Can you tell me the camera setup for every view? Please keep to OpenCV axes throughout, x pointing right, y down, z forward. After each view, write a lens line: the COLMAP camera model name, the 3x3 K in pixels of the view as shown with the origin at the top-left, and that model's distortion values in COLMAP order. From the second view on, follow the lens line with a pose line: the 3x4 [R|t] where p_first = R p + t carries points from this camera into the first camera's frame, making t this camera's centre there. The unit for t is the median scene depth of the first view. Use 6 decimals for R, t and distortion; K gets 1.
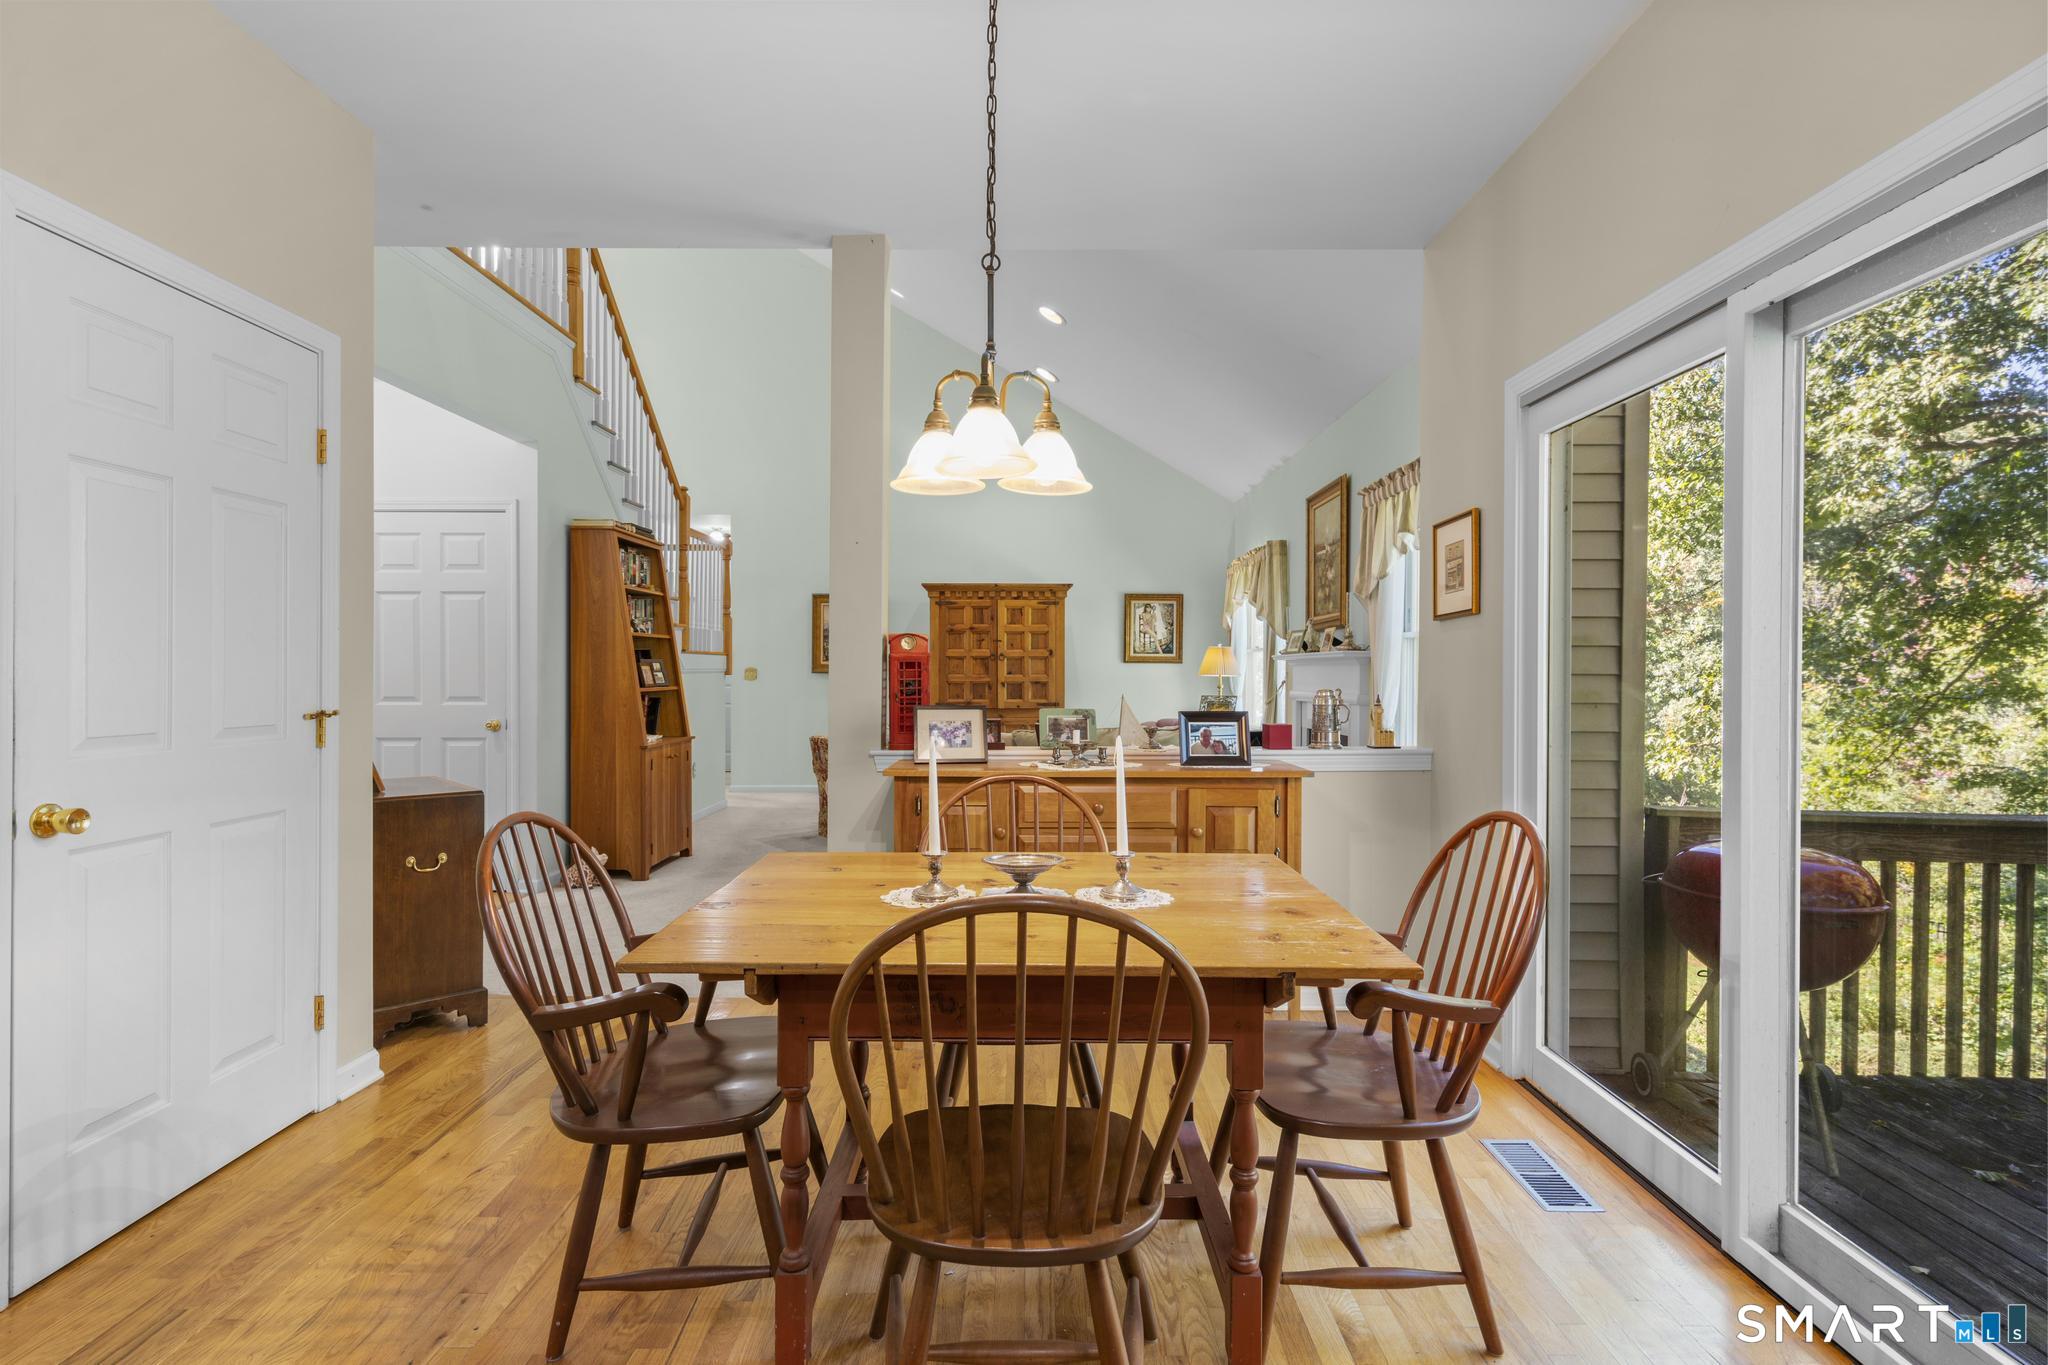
lens RADIAL K [[1006.0, 0, 1024.3], [0, 1006.0, 673.9], [0, 0, 1]] dist [0.001276, 0.000380]
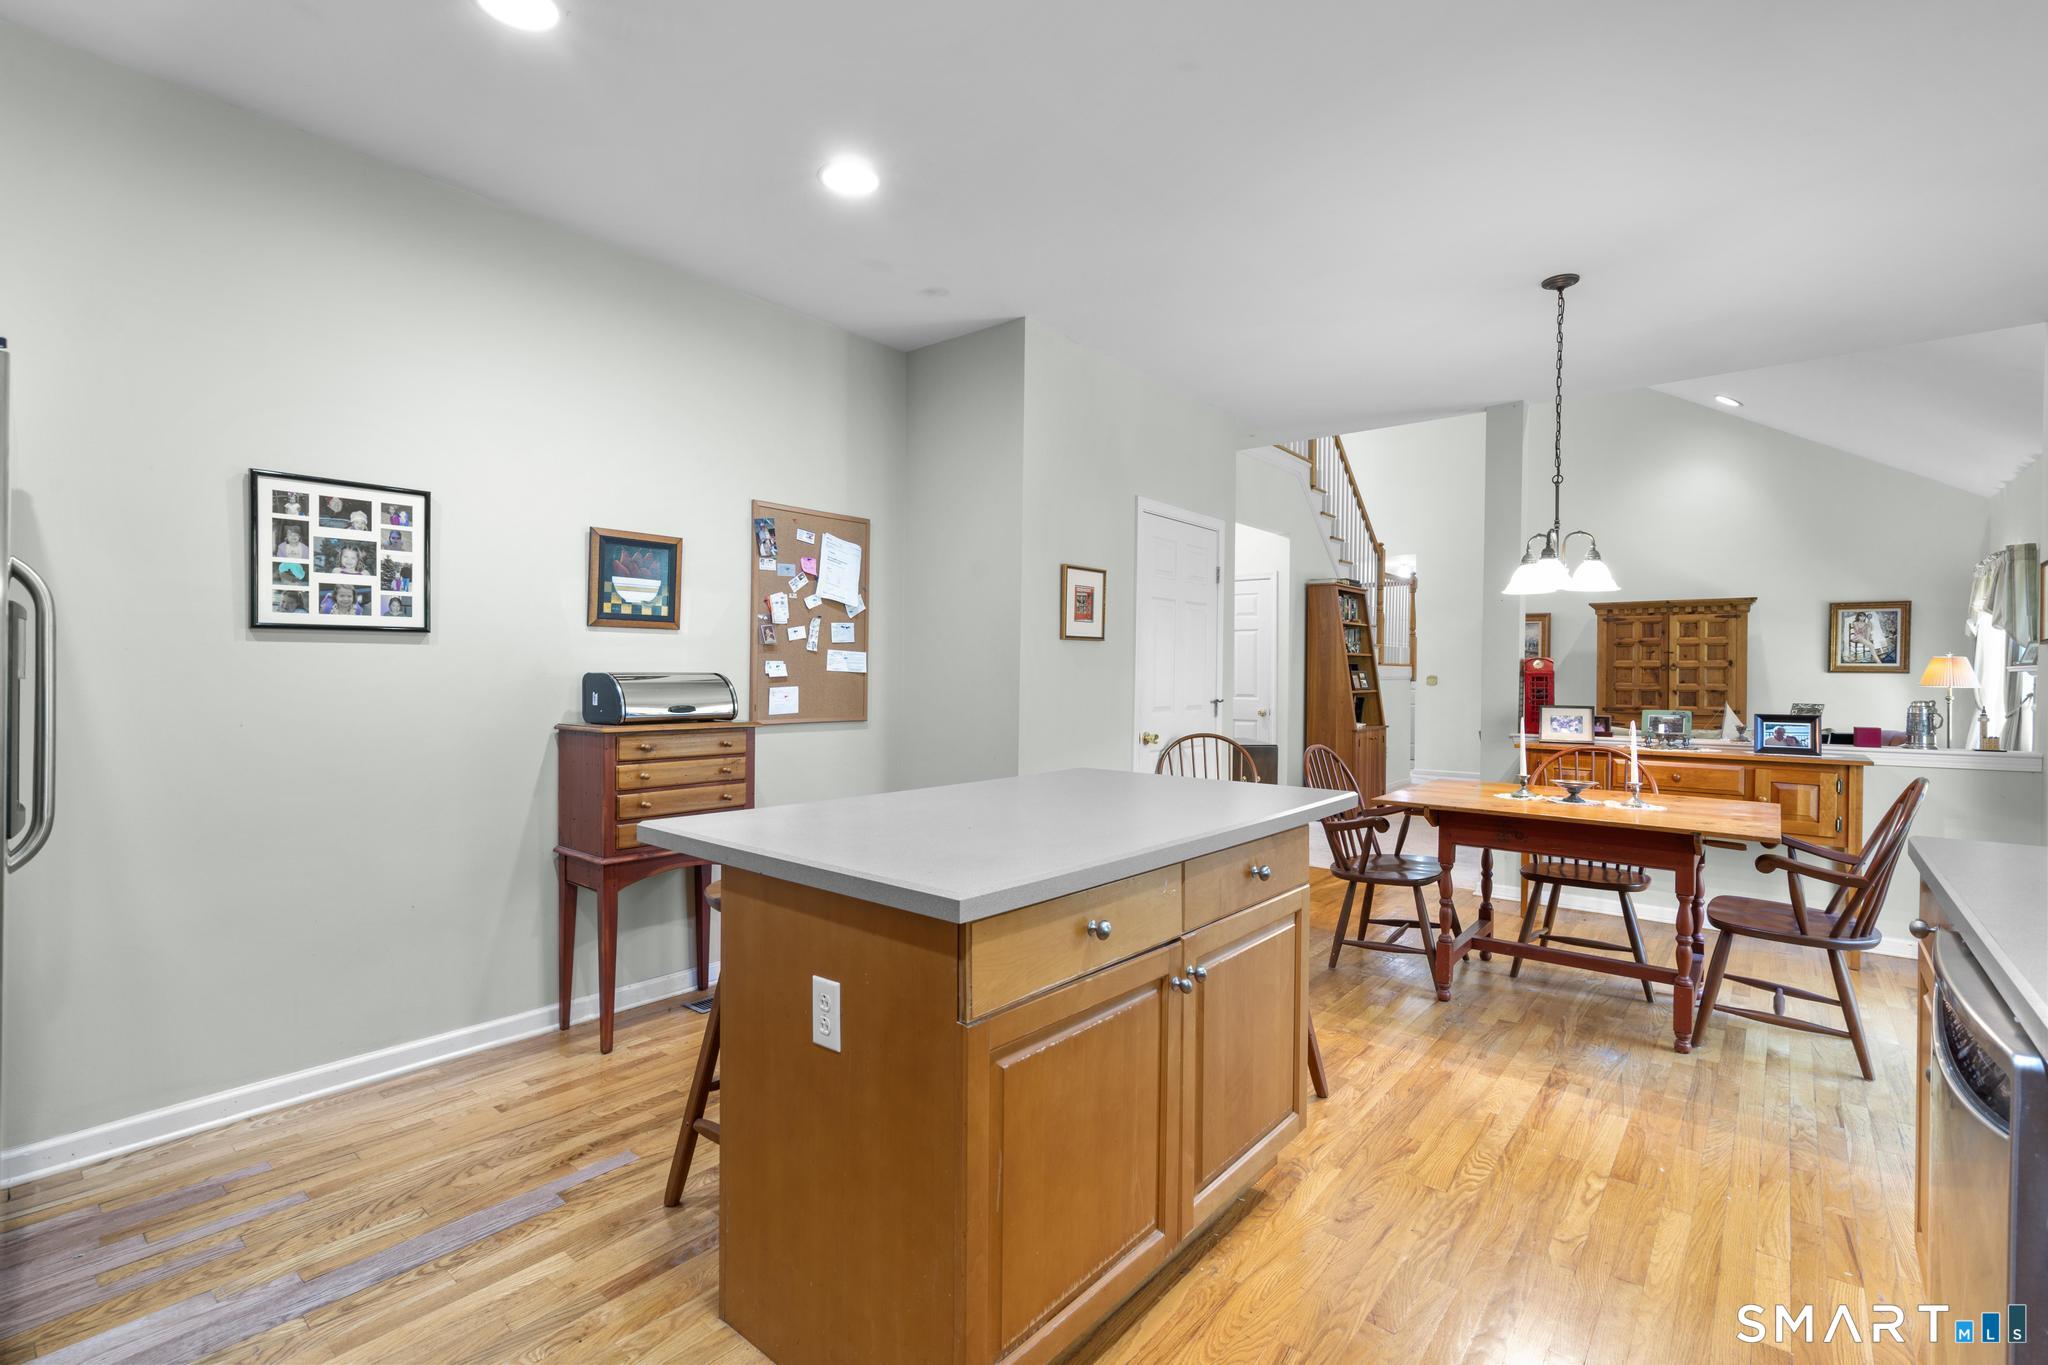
lens RADIAL K [[924.1, 0, 1024.0], [0, 924.1, 682.5], [0, 0, 1]] dist [0.000393, 0.000691]
pose [[0.775718, 0.010069, -0.630999, 0.090041], [-0.006510, 0.999947, 0.007953, -0.004995], [0.631046, -0.002061, 0.775743, -0.318502]]
